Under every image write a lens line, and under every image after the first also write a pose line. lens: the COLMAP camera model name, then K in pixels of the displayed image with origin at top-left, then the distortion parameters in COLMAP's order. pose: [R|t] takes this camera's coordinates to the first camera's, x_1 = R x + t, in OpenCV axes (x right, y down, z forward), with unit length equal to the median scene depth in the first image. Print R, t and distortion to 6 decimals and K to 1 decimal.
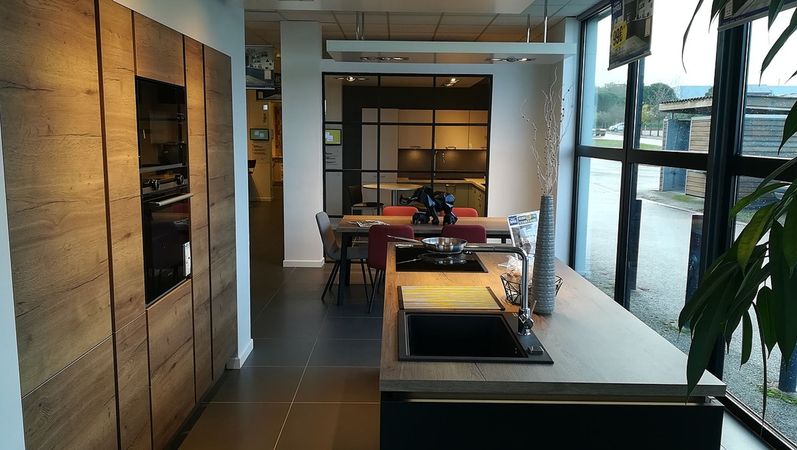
lens RADIAL K [[620.1, 0, 399.5], [0, 620.1, 222.2], [0, 0, 1]] dist [0.002497, -0.009039]
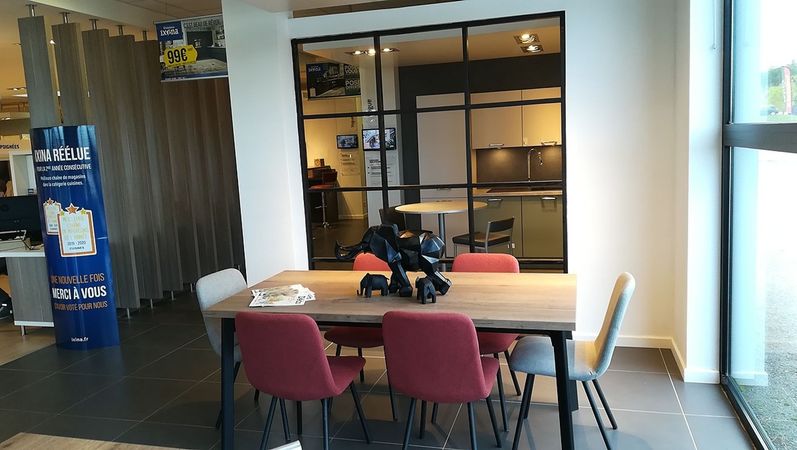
lens RADIAL K [[620.1, 0, 398.1], [0, 620.1, 227.2], [0, 0, 1]] dist [0.002497, -0.009039]
pose [[0.957231, -0.022599, -0.288441, 0.160346], [0.023447, 0.999725, -0.000515, -0.043065], [0.288373, -0.006270, 0.957498, 0.404574]]
